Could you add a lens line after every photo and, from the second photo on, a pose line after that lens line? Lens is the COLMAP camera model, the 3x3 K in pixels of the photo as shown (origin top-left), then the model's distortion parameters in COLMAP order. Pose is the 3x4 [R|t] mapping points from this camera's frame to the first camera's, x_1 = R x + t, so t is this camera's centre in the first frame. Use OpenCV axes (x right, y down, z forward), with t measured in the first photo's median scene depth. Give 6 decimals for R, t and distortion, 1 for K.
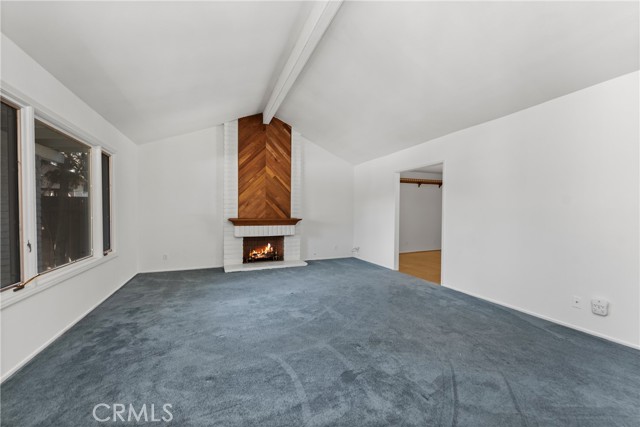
lens RADIAL K [[253.9, 0, 320.9], [0, 253.9, 216.1], [0, 0, 1]] dist [0.000580, -0.000013]
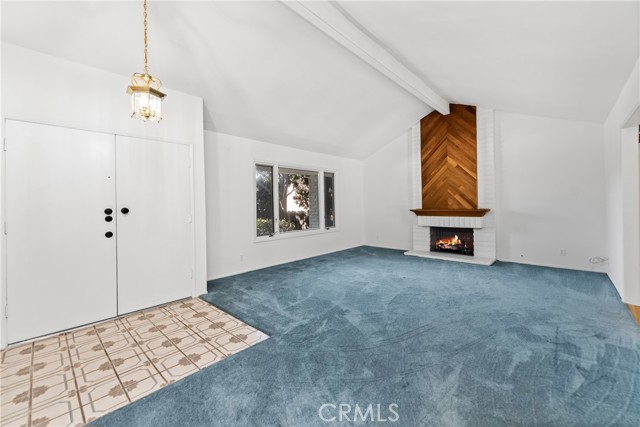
lens RADIAL K [[253.9, 0, 324.4], [0, 253.9, 203.3], [0, 0, 1]] dist [0.000580, -0.000013]
pose [[0.408475, -0.018268, -0.912587, 0.490390], [0.006330, 0.999832, -0.017182, 0.000008], [0.912748, 0.001242, 0.408522, 0.154322]]
